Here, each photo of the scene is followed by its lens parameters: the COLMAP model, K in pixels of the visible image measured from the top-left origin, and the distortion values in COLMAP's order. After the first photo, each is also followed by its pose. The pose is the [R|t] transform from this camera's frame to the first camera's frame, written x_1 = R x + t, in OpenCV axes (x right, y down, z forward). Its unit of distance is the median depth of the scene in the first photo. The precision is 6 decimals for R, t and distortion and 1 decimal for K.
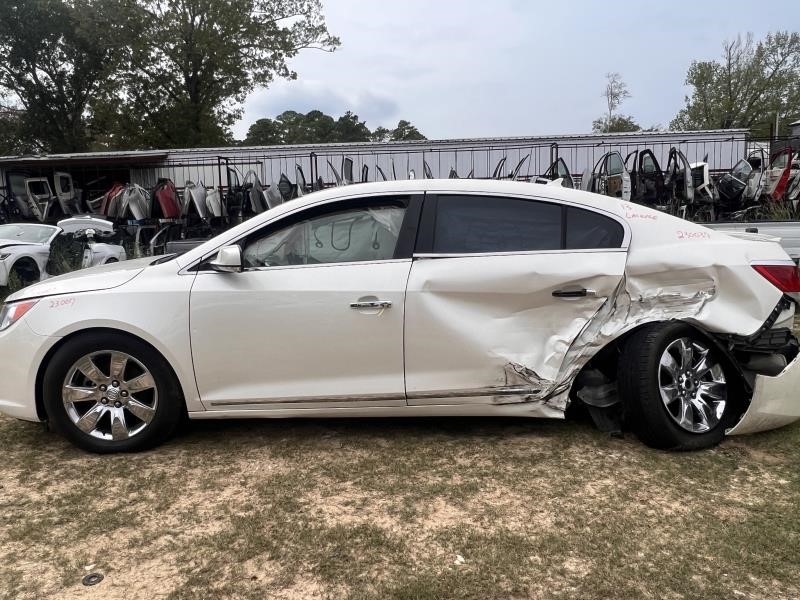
lens RADIAL K [[652.9, 0, 400.0], [0, 652.9, 300.0], [0, 0, 1]] dist [-0.000364, 0.005470]
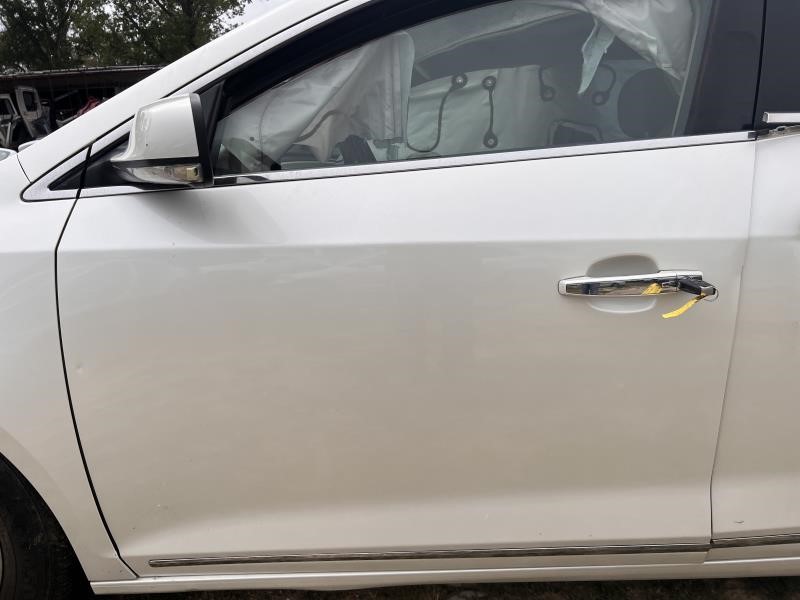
lens RADIAL K [[615.1, 0, 400.0], [0, 615.1, 300.0], [0, 0, 1]] dist [0.009536, -0.003553]
pose [[0.999776, -0.020101, -0.006670, -0.041829], [0.020732, 0.993224, 0.114349, -0.005786], [0.004326, -0.114462, 0.993418, 0.193777]]
